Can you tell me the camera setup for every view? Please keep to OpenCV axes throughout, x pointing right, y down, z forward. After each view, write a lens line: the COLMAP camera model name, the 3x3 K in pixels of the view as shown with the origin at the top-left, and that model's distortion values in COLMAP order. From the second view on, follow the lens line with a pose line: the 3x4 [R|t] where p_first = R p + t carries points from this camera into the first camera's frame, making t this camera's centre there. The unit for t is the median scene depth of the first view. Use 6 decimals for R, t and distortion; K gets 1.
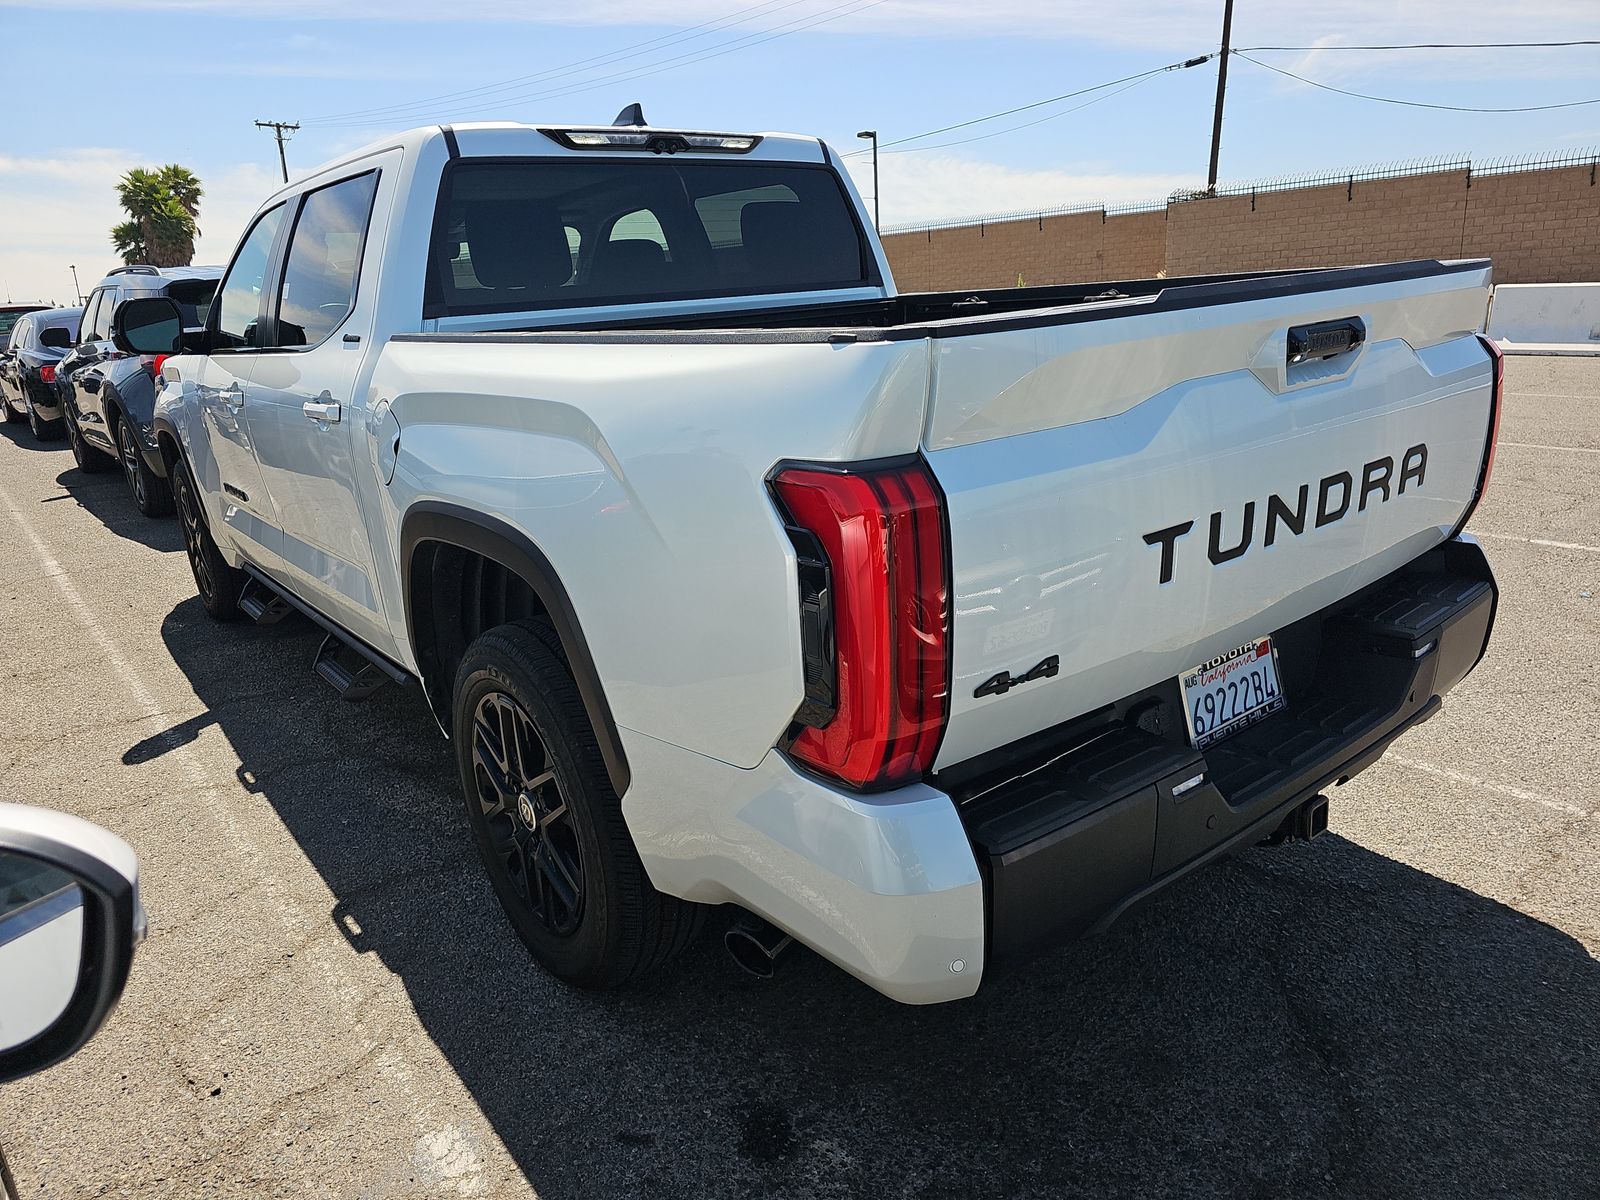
lens RADIAL K [[1093.7, 0, 800.0], [0, 1093.7, 600.0], [0, 0, 1]] dist [0.063091, -0.066811]
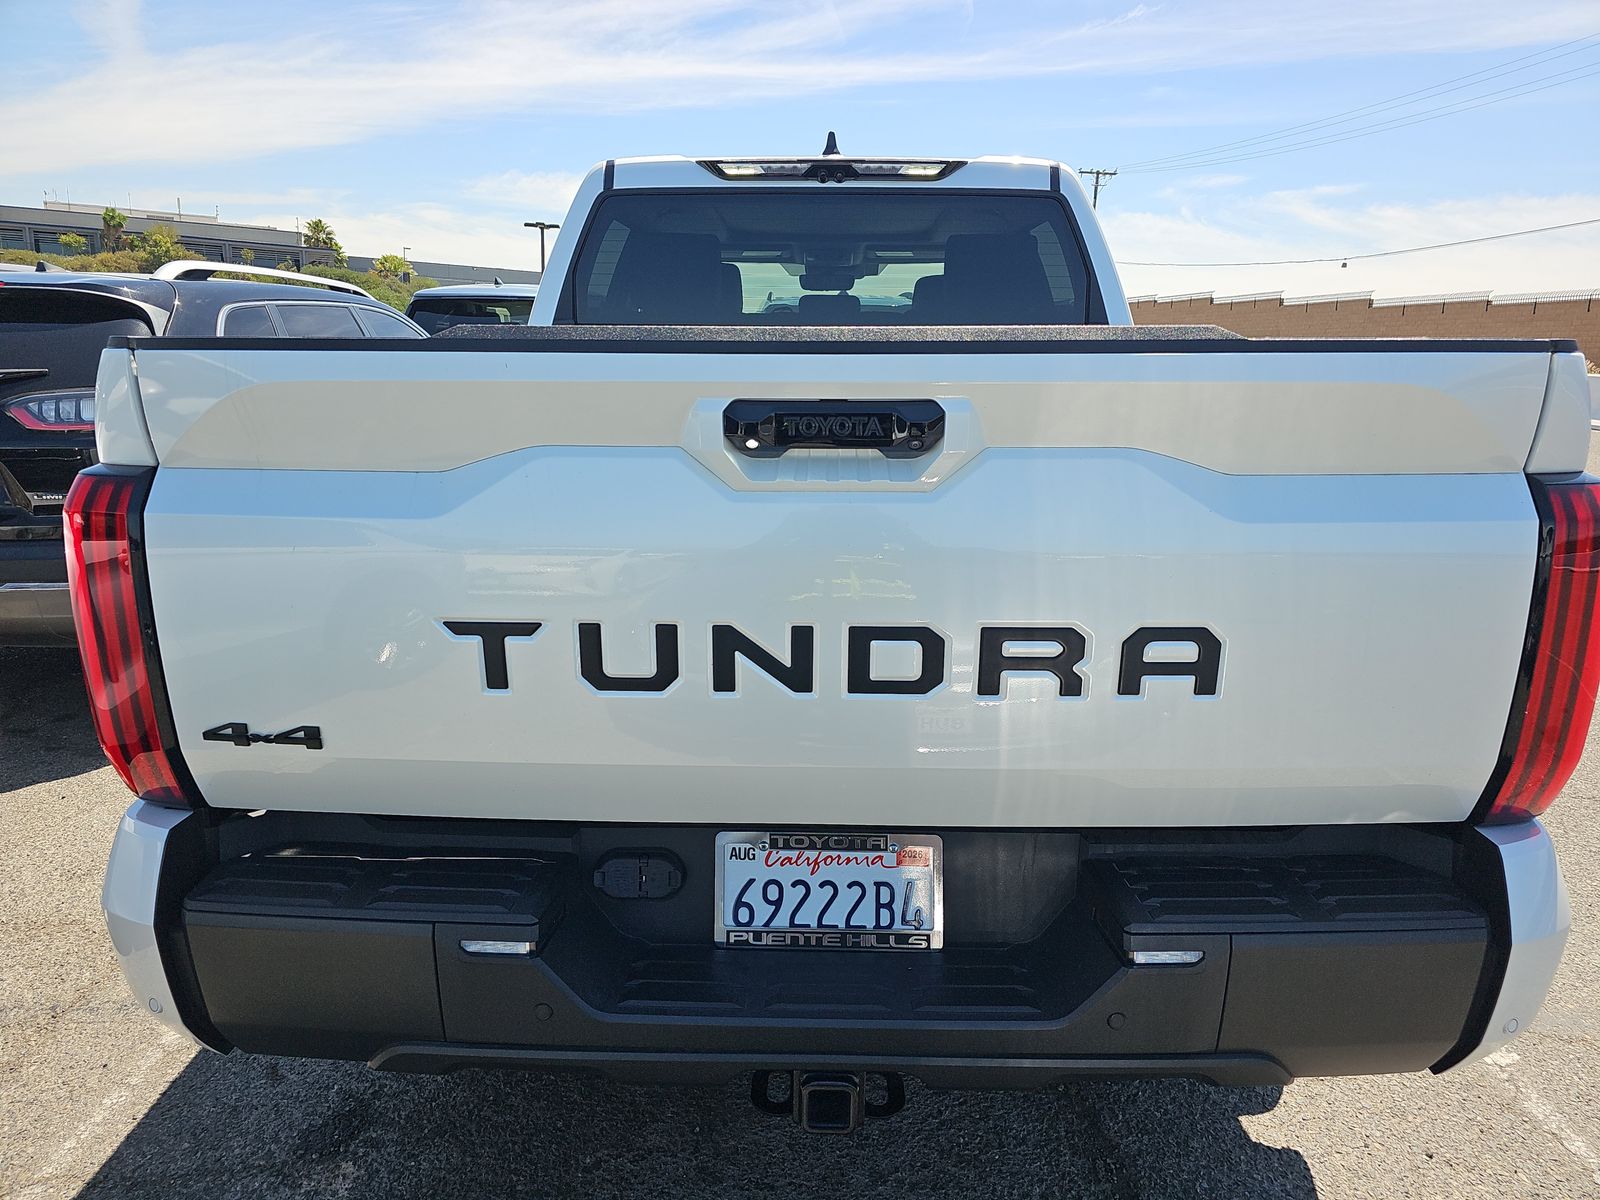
lens RADIAL K [[1093.7, 0, 800.0], [0, 1093.7, 600.0], [0, 0, 1]] dist [0.063091, -0.066811]
pose [[0.757521, 0.215557, -0.616195, 0.597529], [-0.235741, 0.970544, 0.049706, -0.104356], [0.608759, 0.107609, 0.786023, 0.301790]]
